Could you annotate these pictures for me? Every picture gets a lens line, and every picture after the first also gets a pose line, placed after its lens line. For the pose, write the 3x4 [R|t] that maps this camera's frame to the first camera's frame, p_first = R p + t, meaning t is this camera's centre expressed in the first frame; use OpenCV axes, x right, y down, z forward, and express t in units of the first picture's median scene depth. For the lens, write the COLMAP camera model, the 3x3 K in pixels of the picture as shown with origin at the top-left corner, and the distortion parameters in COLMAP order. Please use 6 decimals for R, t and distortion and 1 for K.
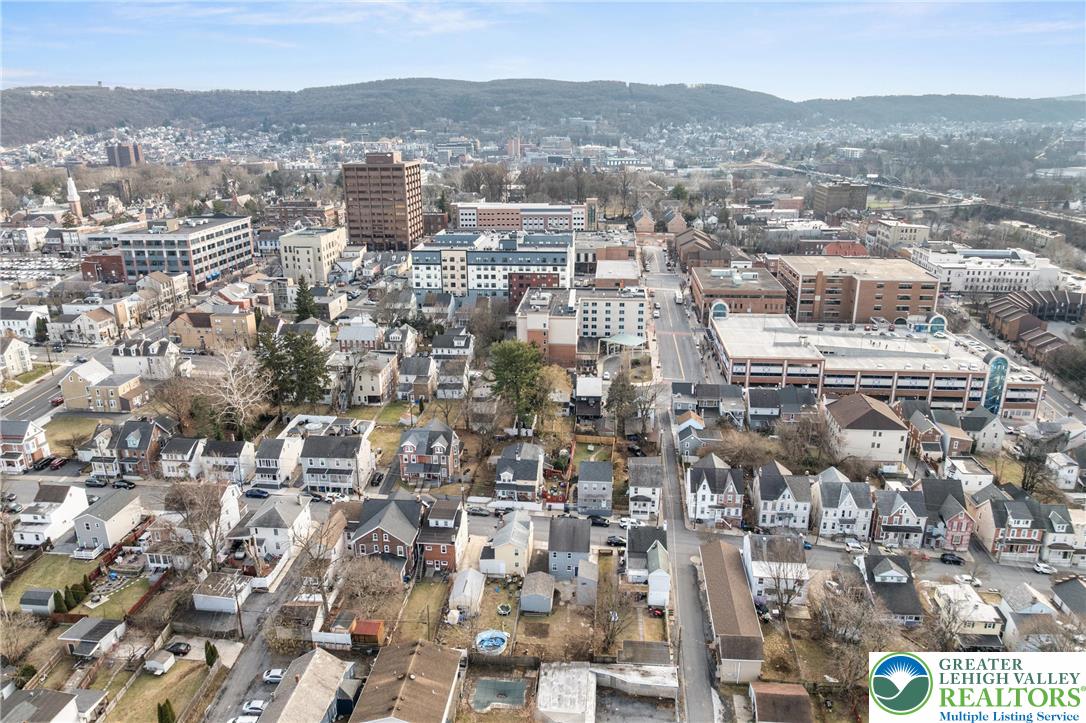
lens RADIAL K [[766.0, 0, 538.3], [0, 766.0, 392.6], [0, 0, 1]] dist [-0.006791, -0.040181]
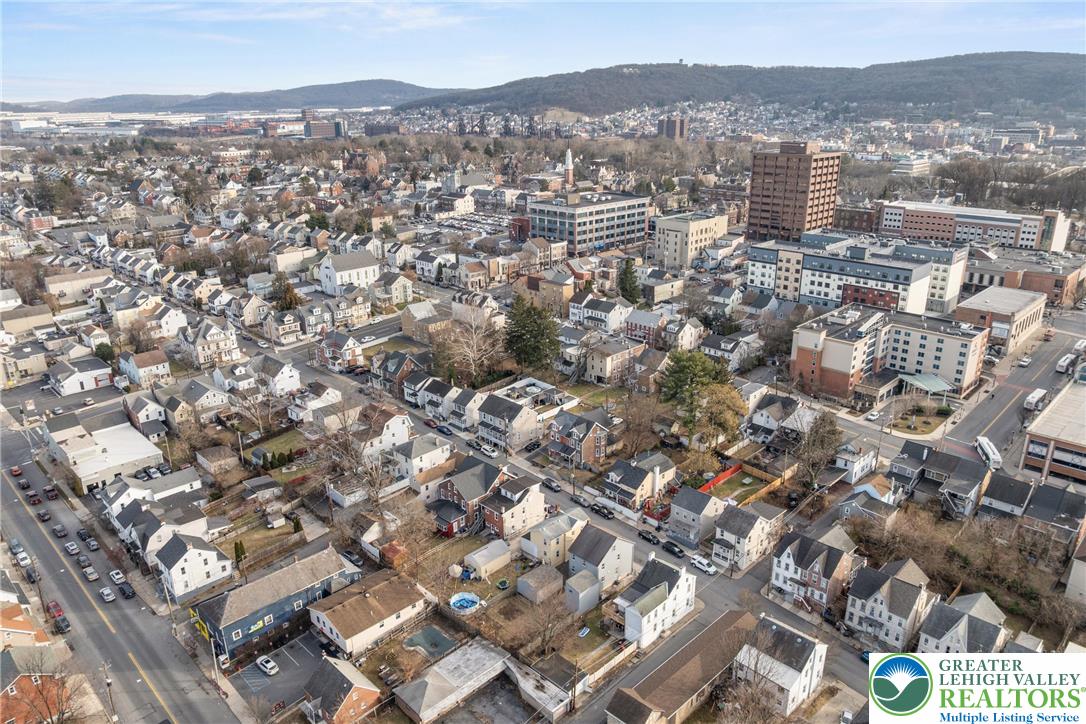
lens RADIAL K [[766.0, 0, 538.3], [0, 766.0, 393.1], [0, 0, 1]] dist [-0.006791, -0.040181]
pose [[0.769496, 0.232323, -0.594896, 0.250294], [-0.214428, 0.971400, 0.101996, -0.044418], [0.601578, 0.049076, 0.797305, 0.064387]]
